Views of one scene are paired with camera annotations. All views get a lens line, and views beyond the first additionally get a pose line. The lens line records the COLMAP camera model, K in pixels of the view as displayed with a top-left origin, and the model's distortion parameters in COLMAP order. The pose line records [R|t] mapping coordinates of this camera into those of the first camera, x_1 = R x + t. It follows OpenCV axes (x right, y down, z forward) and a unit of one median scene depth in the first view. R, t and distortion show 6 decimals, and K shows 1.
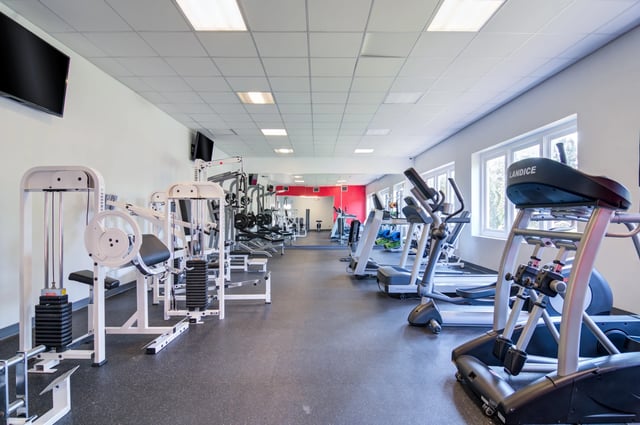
lens RADIAL K [[354.7, 0, 319.3], [0, 354.7, 214.3], [0, 0, 1]] dist [-0.018577, 0.000361]
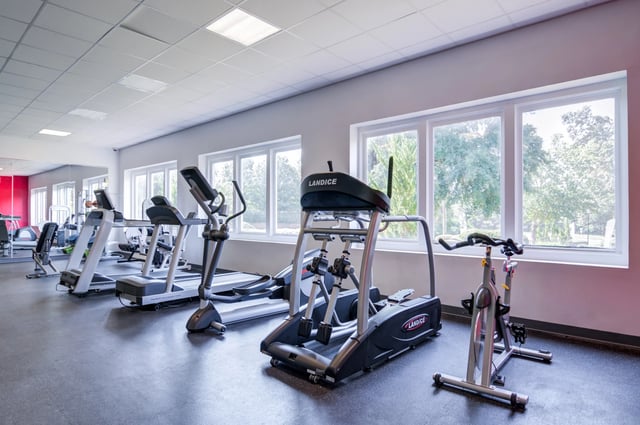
lens RADIAL K [[376.3, 0, 320.1], [0, 376.3, 212.7], [0, 0, 1]] dist [0.006239, 0.002443]
pose [[0.673393, 0.007952, 0.739242, -0.265585], [-0.002815, 0.999962, -0.008193, -0.000152], [-0.739280, 0.003436, 0.673390, 0.065254]]
